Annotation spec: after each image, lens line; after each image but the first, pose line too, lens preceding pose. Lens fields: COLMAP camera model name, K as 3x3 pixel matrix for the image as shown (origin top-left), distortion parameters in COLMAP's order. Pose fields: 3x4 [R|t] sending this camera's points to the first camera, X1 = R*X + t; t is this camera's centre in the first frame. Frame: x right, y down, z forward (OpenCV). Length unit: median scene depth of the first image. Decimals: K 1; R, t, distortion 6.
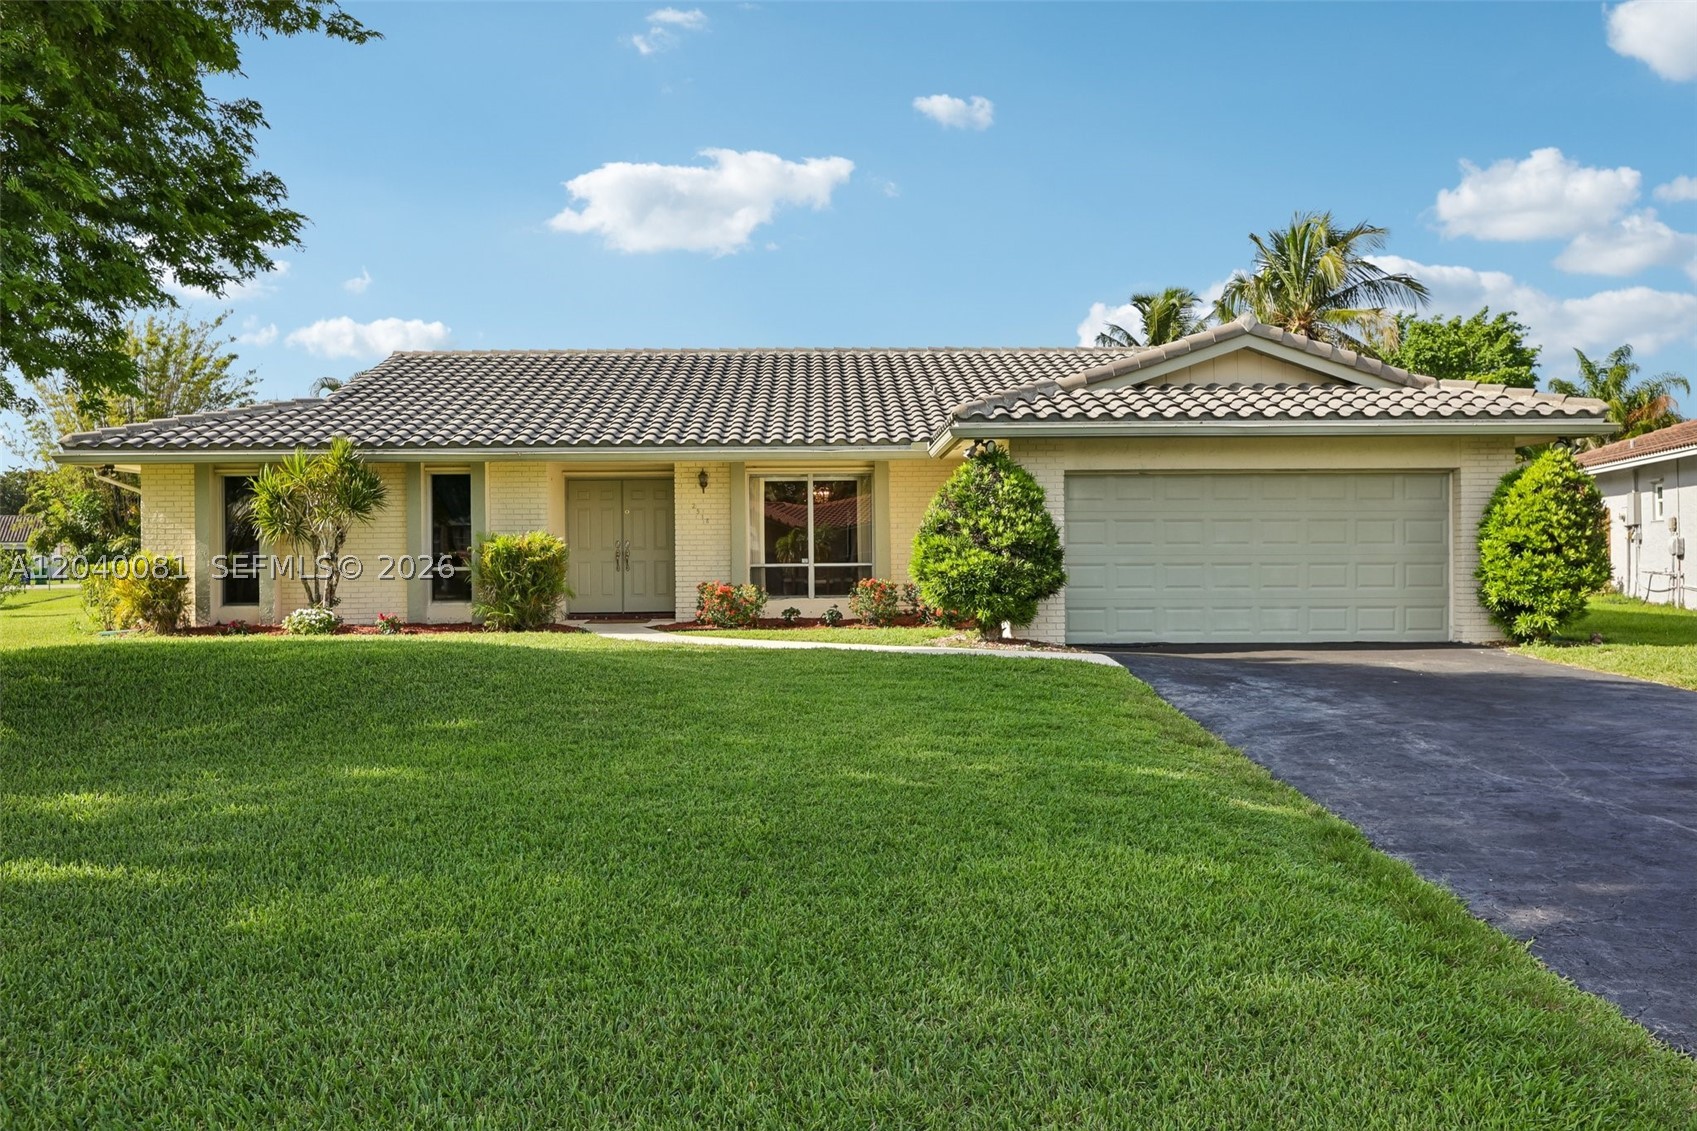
lens RADIAL K [[1320.5, 0, 843.3], [0, 1320.5, 566.1], [0, 0, 1]] dist [0.010894, -0.006231]
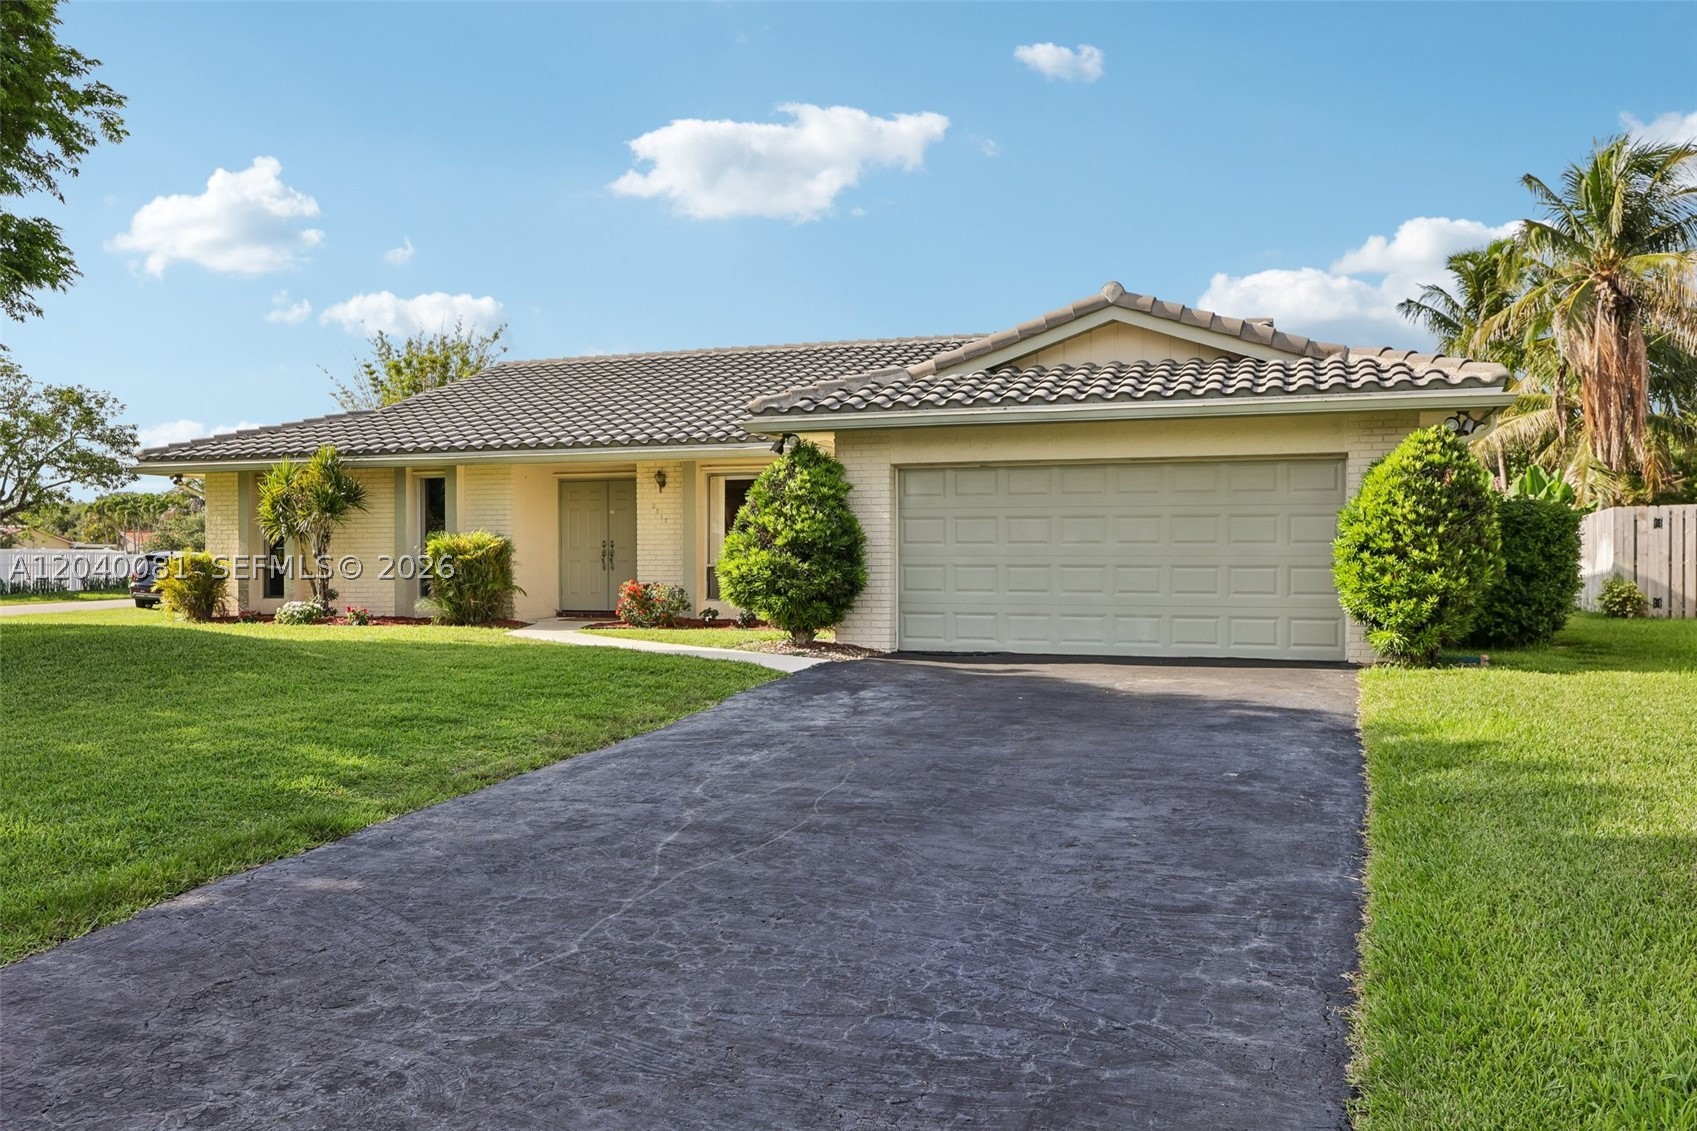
lens RADIAL K [[1421.0, 0, 852.5], [0, 1421.0, 561.6], [0, 0, 1]] dist [0.003867, -0.005371]
pose [[0.934758, 0.005495, -0.355244, 0.489082], [-0.007822, 0.999956, -0.005113, 0.001527], [0.355200, 0.007558, 0.934760, 0.055261]]
